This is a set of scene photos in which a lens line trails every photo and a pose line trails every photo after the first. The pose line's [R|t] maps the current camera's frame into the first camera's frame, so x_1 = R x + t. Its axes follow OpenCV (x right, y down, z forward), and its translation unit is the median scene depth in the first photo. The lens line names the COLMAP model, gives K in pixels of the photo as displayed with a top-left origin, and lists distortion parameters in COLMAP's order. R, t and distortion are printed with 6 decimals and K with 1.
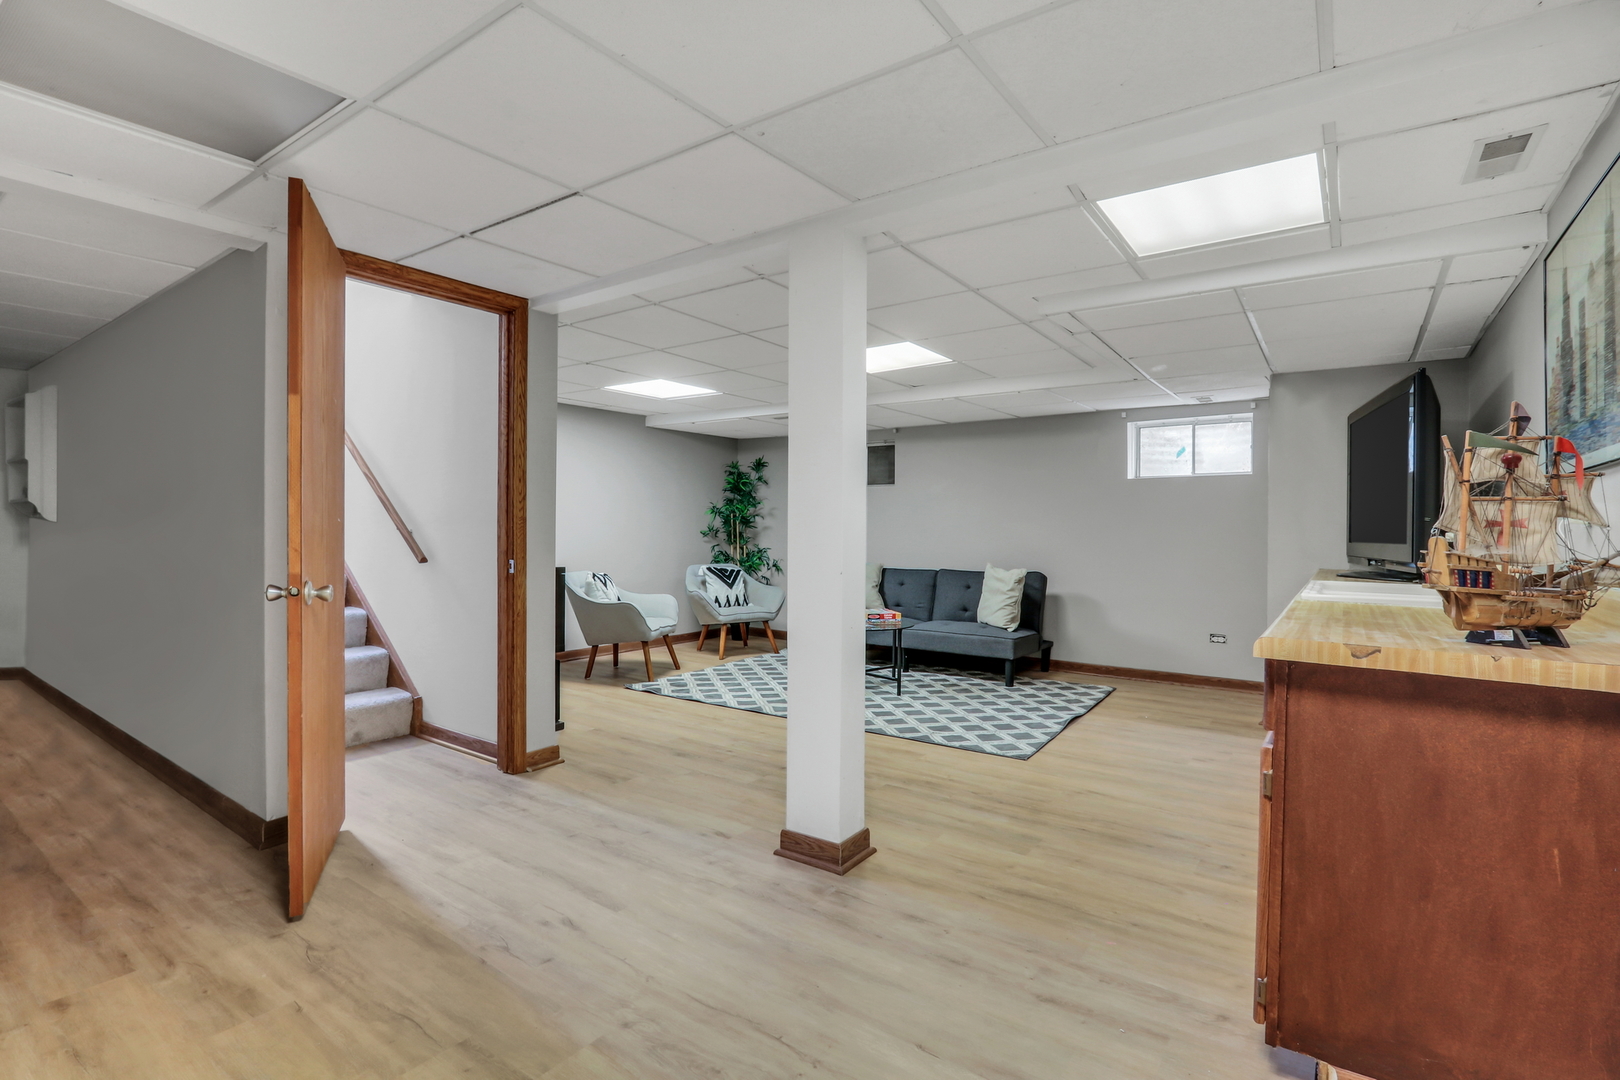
lens RADIAL K [[770.0, 0, 803.9], [0, 770.0, 536.8], [0, 0, 1]] dist [-0.013122, 0.001280]
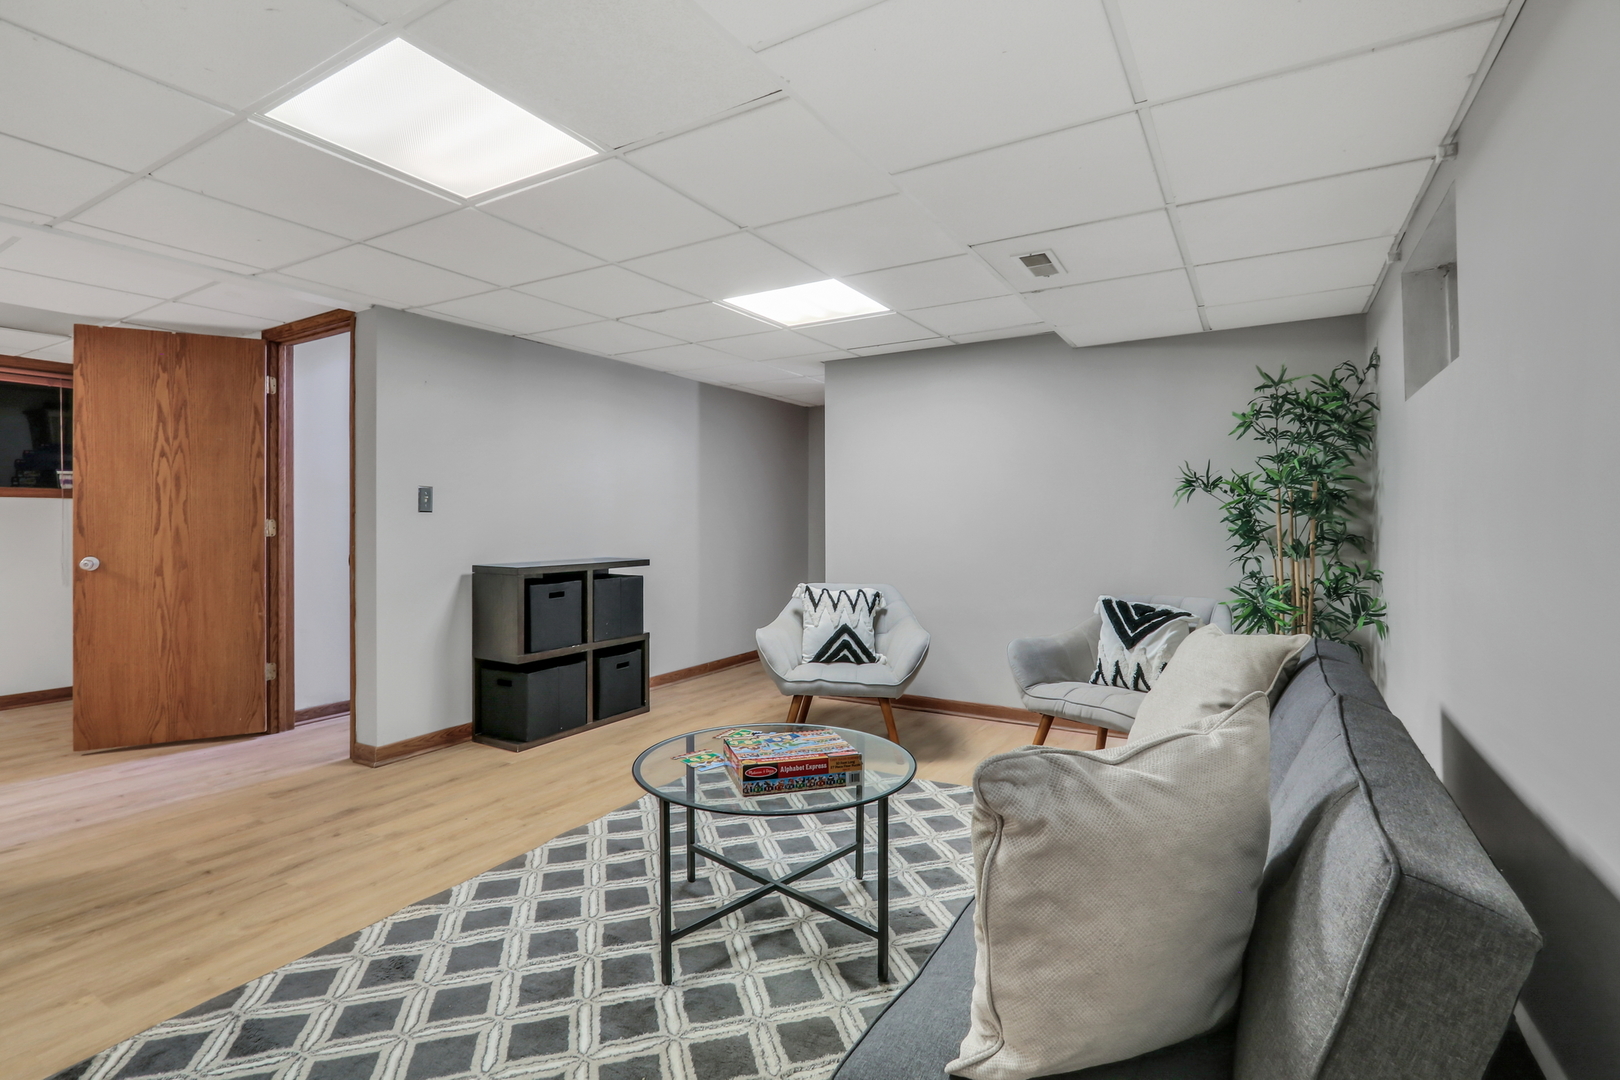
lens RADIAL K [[770.0, 0, 800.6], [0, 770.0, 527.6], [0, 0, 1]] dist [-0.013122, 0.001280]
pose [[0.079981, -0.001475, -0.996795, 0.398598], [-0.006149, 0.999979, -0.001973, -0.006045], [0.996777, 0.006287, 0.079970, 0.840873]]
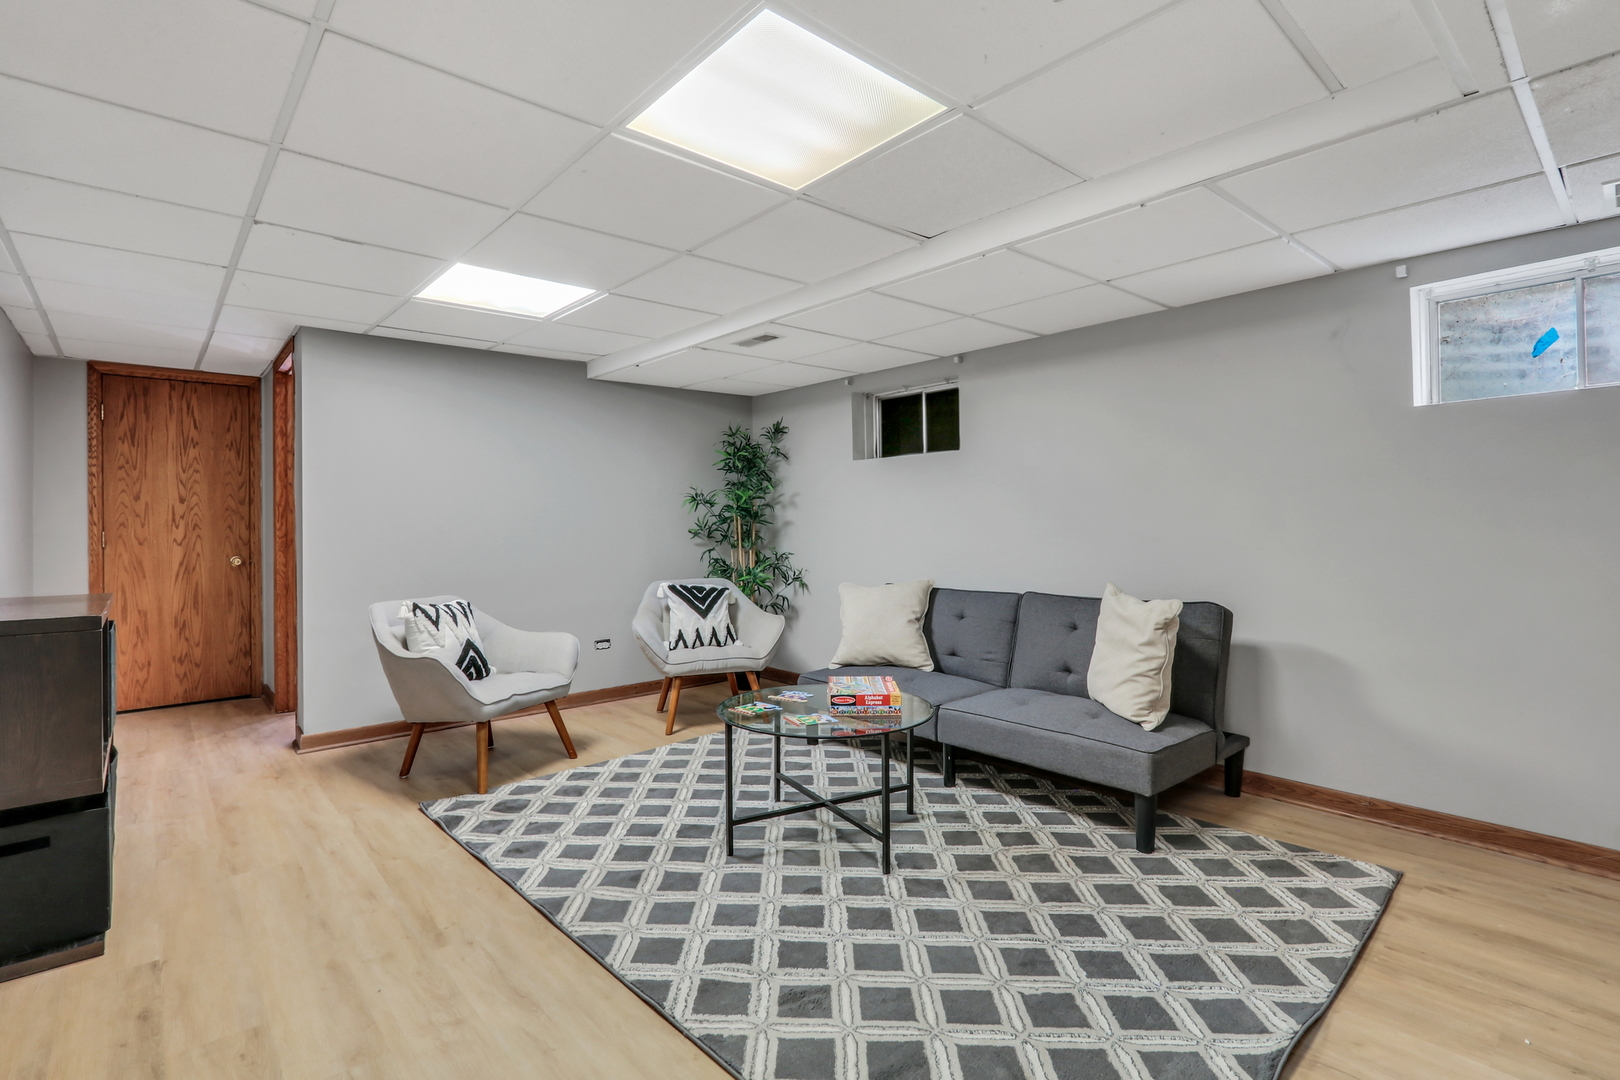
lens RADIAL K [[770.0, 0, 806.9], [0, 770.0, 526.6], [0, 0, 1]] dist [-0.013122, 0.001280]
pose [[0.974686, -0.017437, -0.222895, 0.150023], [0.016040, 0.999839, -0.008076, -0.003611], [0.223000, 0.004296, 0.974809, 0.427305]]
